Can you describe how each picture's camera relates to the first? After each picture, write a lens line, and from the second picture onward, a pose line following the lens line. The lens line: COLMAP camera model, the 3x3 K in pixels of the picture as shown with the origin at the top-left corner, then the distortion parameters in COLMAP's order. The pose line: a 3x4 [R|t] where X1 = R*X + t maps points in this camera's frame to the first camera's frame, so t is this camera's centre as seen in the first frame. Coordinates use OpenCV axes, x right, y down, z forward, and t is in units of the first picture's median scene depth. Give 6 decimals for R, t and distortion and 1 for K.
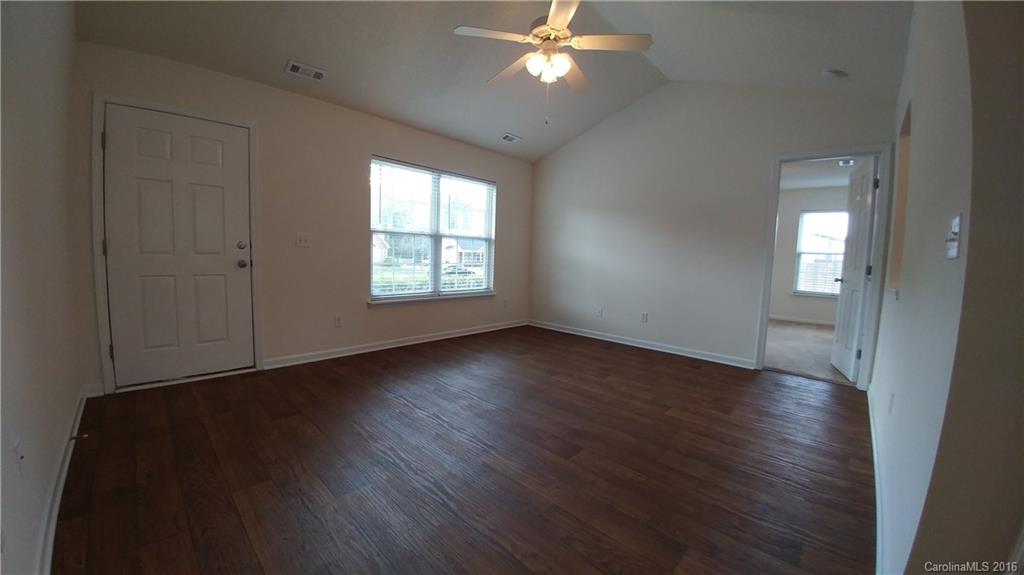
lens RADIAL K [[383.1, 0, 505.0], [0, 383.1, 287.4], [0, 0, 1]] dist [-0.026279, -0.000259]
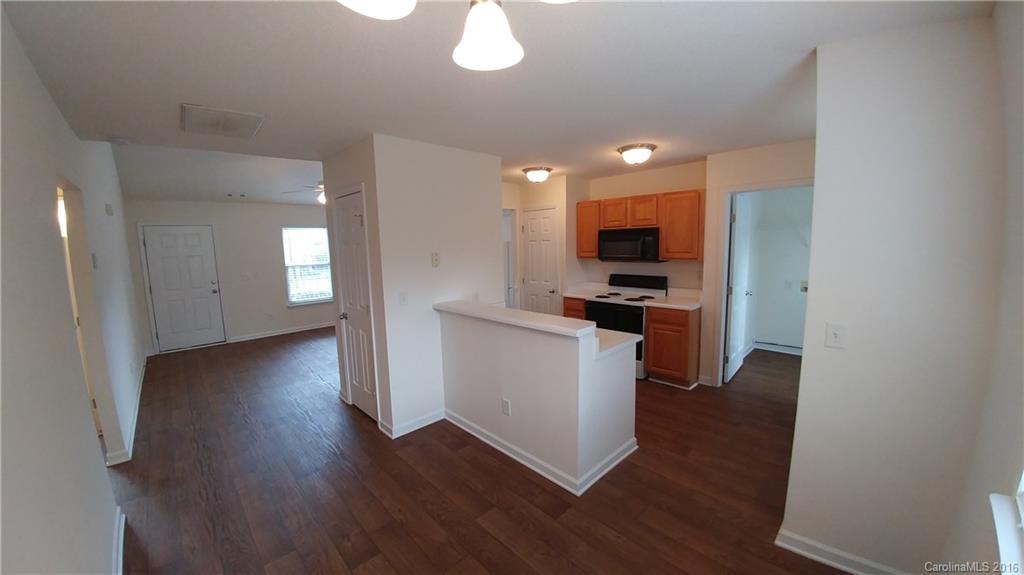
lens RADIAL K [[383.1, 0, 509.0], [0, 383.1, 286.5], [0, 0, 1]] dist [-0.026279, -0.000259]
pose [[0.997042, -0.050412, -0.058024, 0.964960], [0.052513, 0.997997, 0.035266, -0.073040], [0.056130, -0.038208, 0.997692, -0.898210]]
